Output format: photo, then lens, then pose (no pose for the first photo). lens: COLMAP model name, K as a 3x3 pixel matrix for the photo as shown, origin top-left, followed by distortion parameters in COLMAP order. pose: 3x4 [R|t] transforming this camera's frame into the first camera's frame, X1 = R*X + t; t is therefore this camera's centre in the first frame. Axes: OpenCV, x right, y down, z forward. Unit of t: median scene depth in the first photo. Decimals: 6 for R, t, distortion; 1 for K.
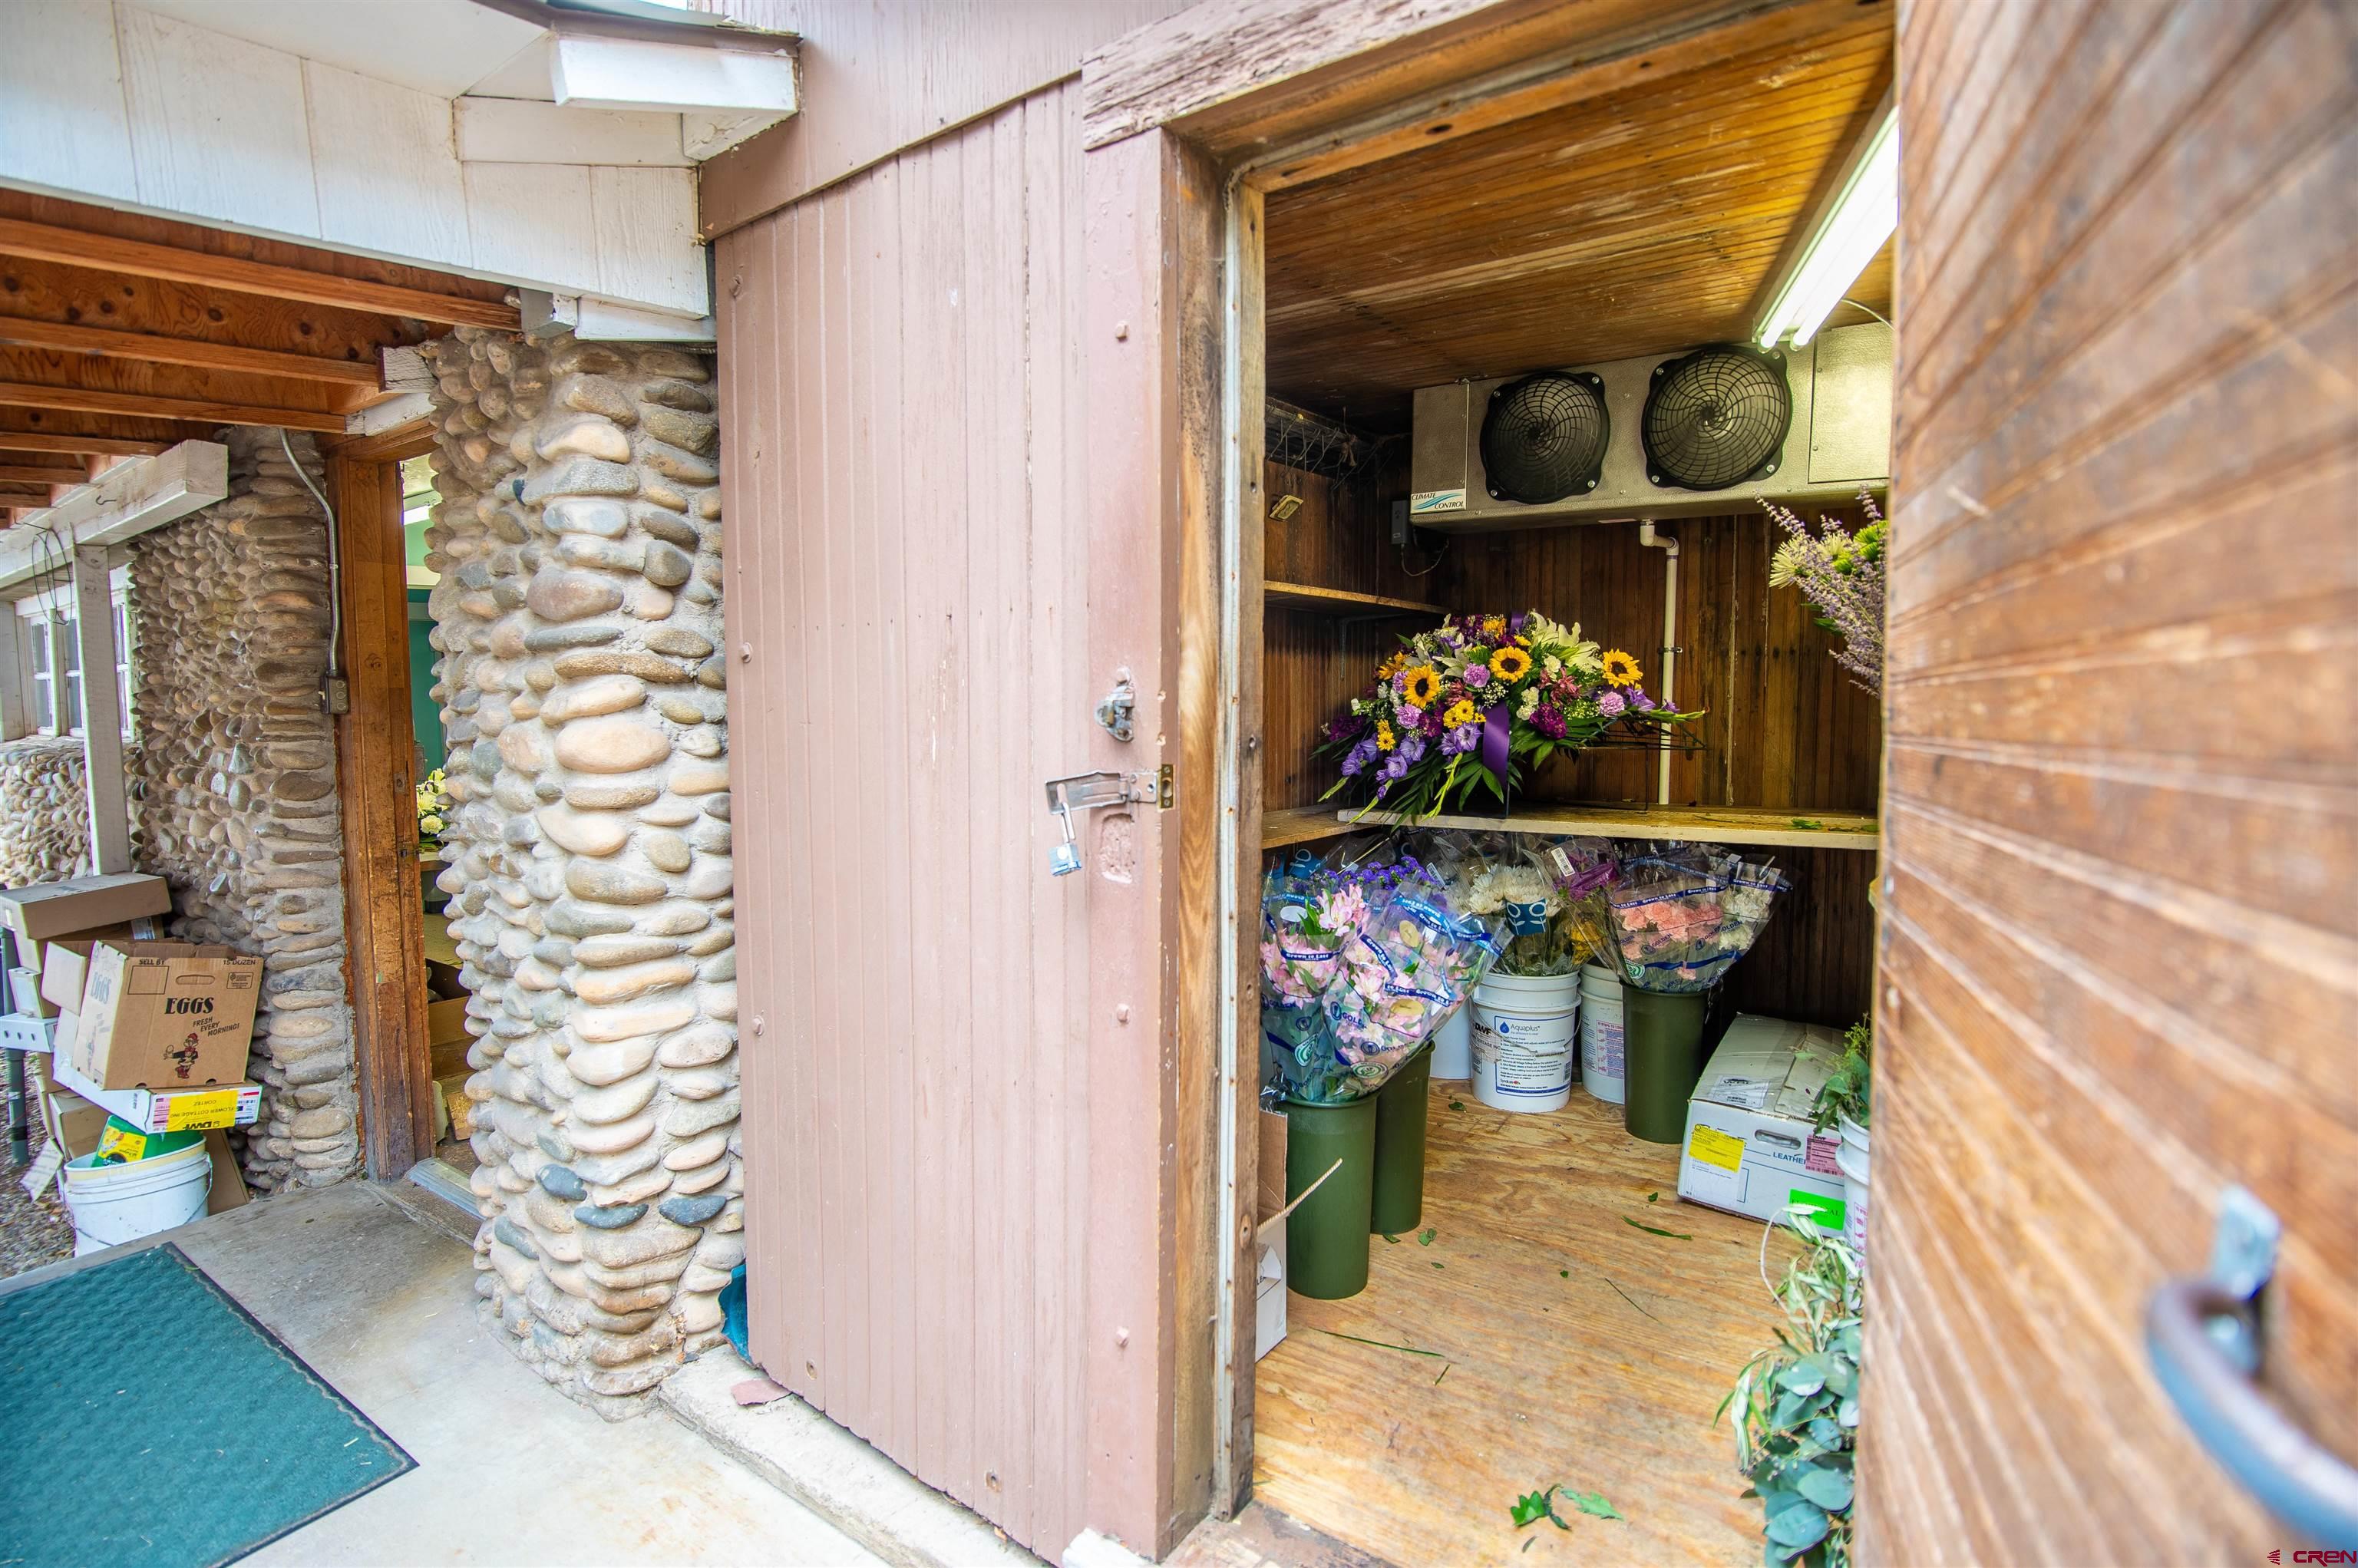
lens RADIAL K [[1156.4, 0, 1176.2], [0, 1156.4, 780.1], [0, 0, 1]] dist [-0.021526, -0.000263]
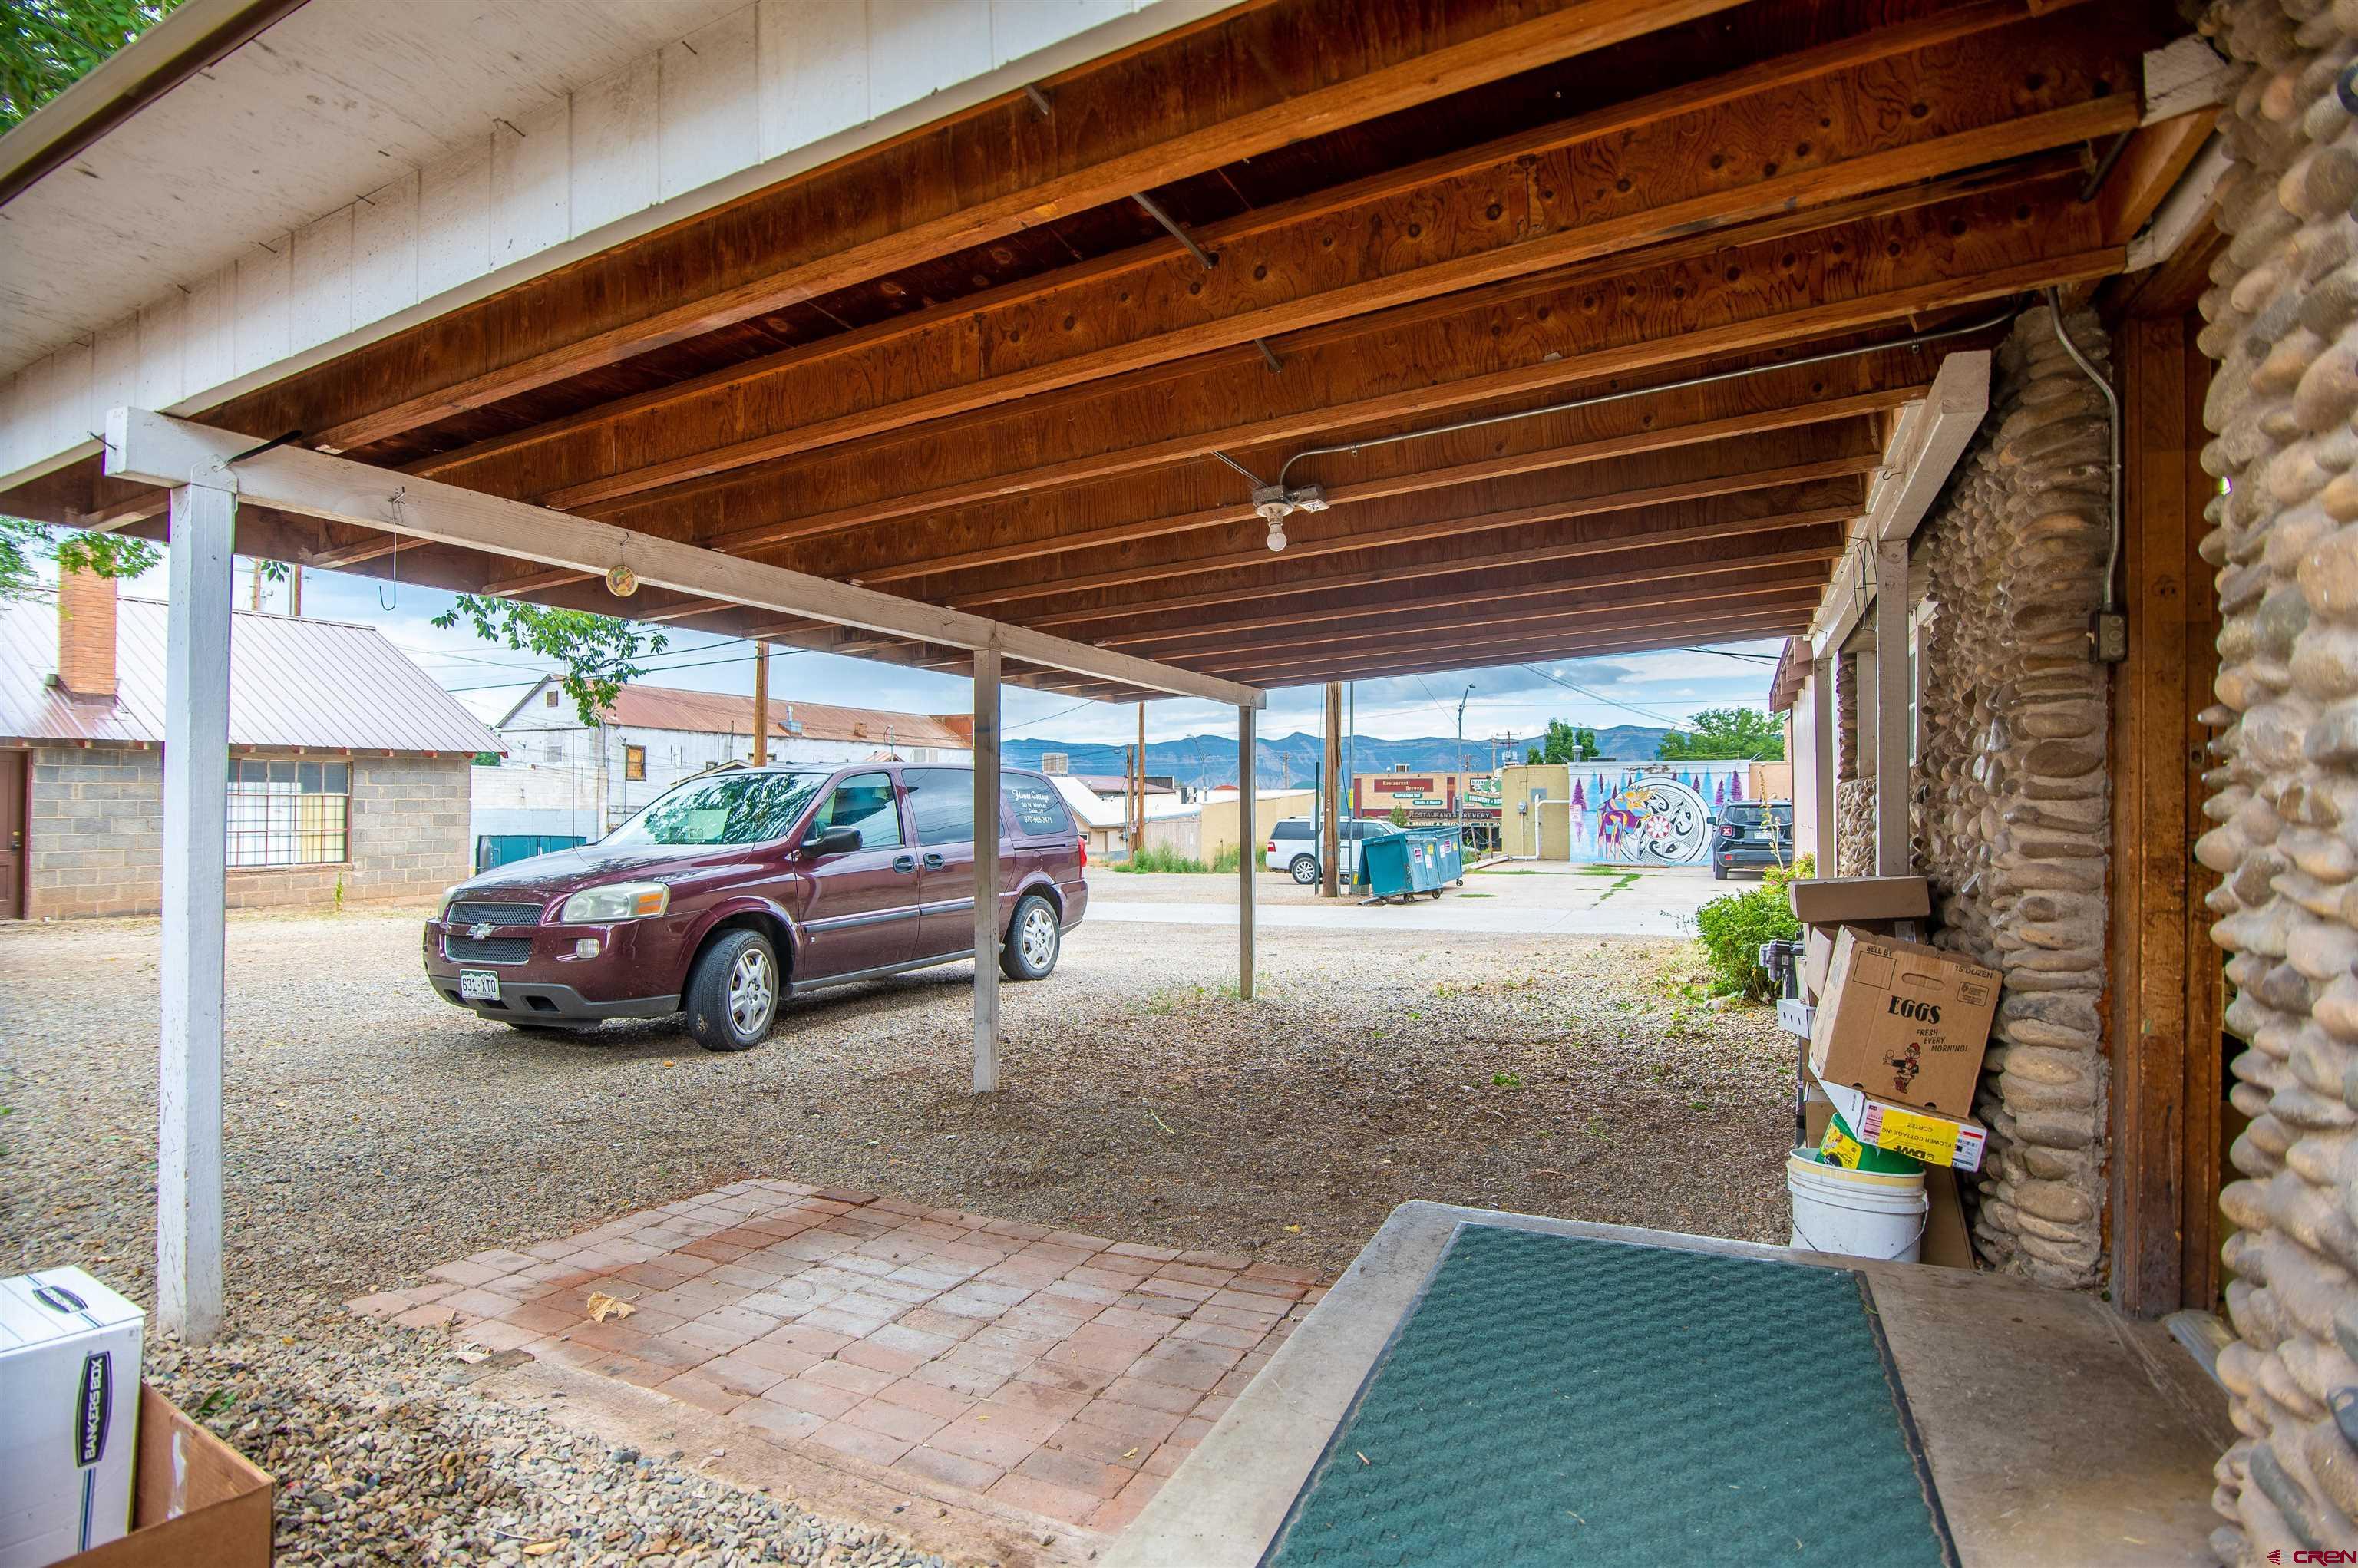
lens RADIAL K [[1156.4, 0, 1176.2], [0, 1156.4, 780.1], [0, 0, 1]] dist [-0.021526, -0.000263]
pose [[0.181147, -0.005344, -0.983441, -0.107781], [-0.085302, 0.996131, -0.021126, 0.087610], [0.979750, 0.087717, 0.179991, 0.268194]]
